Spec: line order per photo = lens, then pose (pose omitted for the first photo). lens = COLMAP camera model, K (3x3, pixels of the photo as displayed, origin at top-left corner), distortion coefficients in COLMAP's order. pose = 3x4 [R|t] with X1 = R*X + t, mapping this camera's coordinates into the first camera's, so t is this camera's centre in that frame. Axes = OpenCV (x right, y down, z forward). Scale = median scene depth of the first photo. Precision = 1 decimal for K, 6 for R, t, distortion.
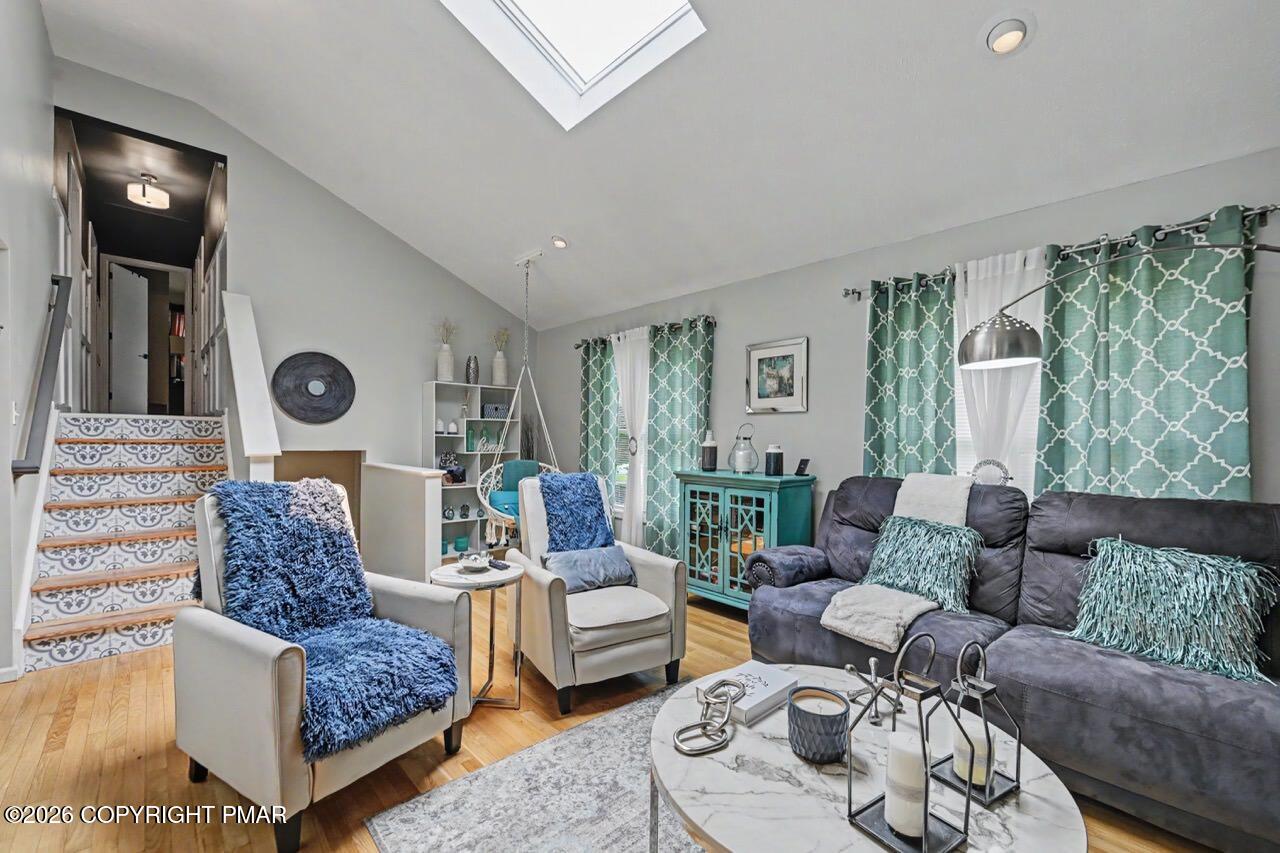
lens RADIAL K [[523.9, 0, 639.6], [0, 523.9, 445.0], [0, 0, 1]] dist [-0.007206, 0.000066]
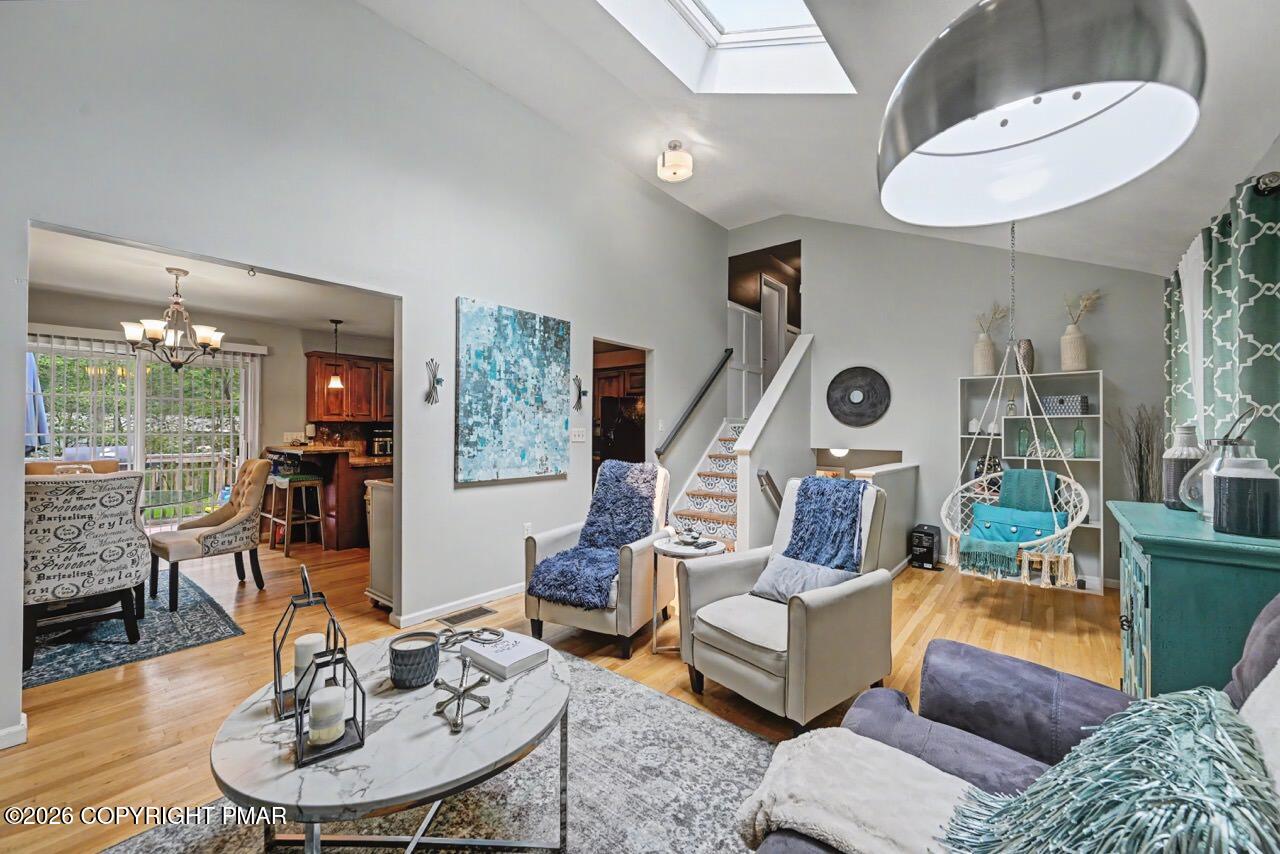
lens RADIAL K [[502.0, 0, 642.9], [0, 502.0, 425.1], [0, 0, 1]] dist [-0.000899, -0.000262]
pose [[0.132999, -0.022801, -0.990854, 0.536899], [-0.019573, 0.999480, -0.025627, -0.006783], [0.990923, 0.022802, 0.132483, 0.446884]]
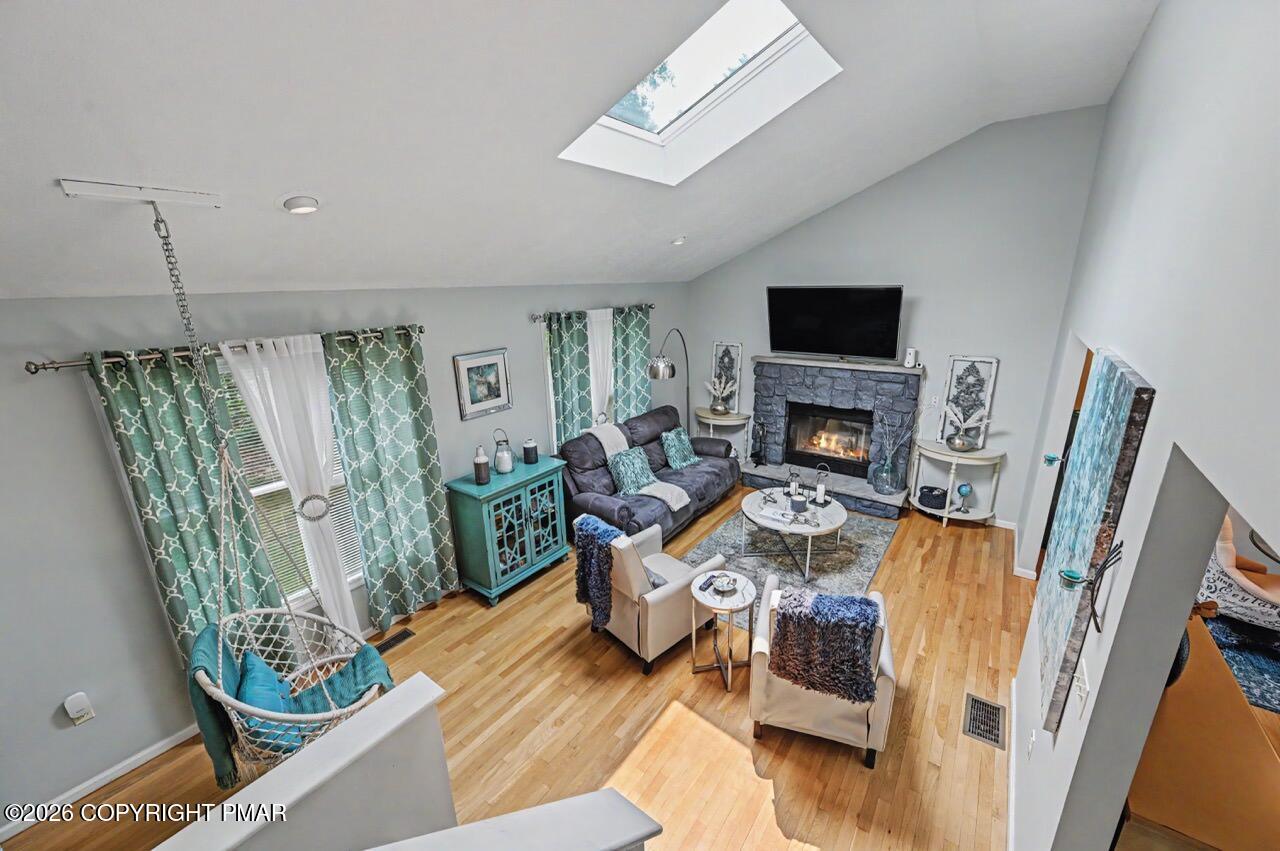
lens RADIAL K [[497.9, 0, 644.5], [0, 497.9, 429.9], [0, 0, 1]] dist [-0.000599, 0.000065]
pose [[-0.192192, -0.291675, 0.937010, -0.854159], [0.032550, 0.952390, 0.303139, -0.351976], [-0.980817, 0.088761, -0.173548, 0.863144]]
